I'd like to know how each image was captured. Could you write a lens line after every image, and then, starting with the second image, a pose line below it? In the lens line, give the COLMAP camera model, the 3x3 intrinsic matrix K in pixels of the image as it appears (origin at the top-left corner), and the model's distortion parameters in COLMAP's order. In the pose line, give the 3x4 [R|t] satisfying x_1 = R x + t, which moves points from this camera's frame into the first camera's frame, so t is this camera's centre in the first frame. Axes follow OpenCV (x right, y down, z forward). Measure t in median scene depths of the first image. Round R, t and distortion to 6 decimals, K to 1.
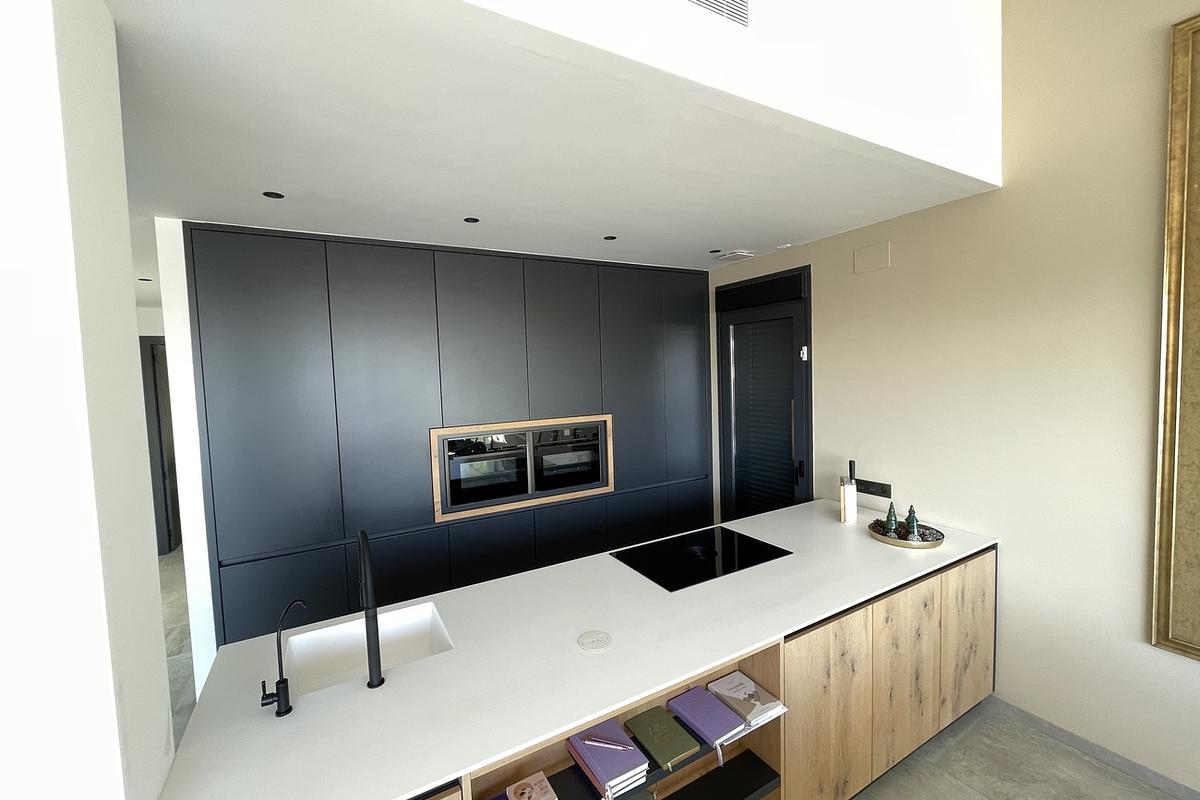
lens RADIAL K [[482.1, 0, 600.0], [0, 482.1, 400.0], [0, 0, 1]] dist [-0.003328, -0.000505]
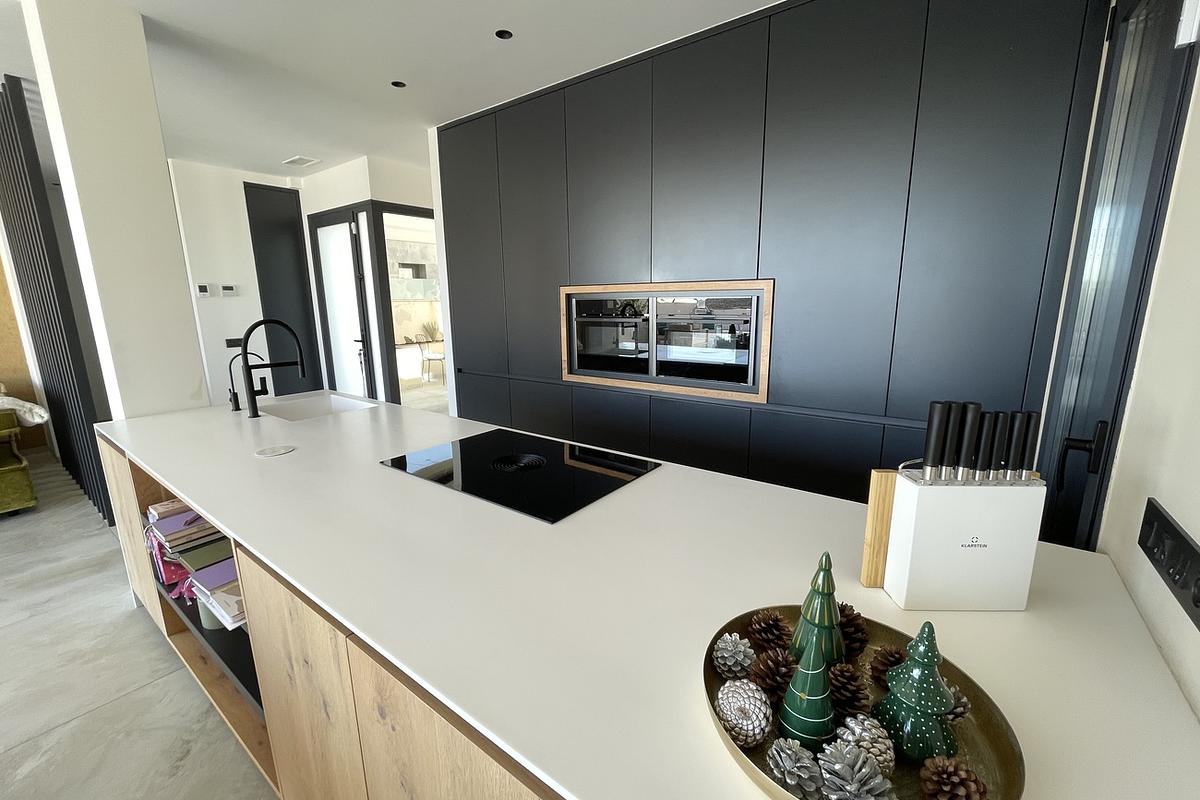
lens RADIAL K [[482.1, 0, 600.0], [0, 482.1, 400.0], [0, 0, 1]] dist [-0.003328, -0.000505]
pose [[0.398680, 0.216887, -0.891075, 0.616922], [-0.056200, 0.975585, 0.212312, 0.072384], [0.915366, -0.034566, 0.401135, 0.653530]]
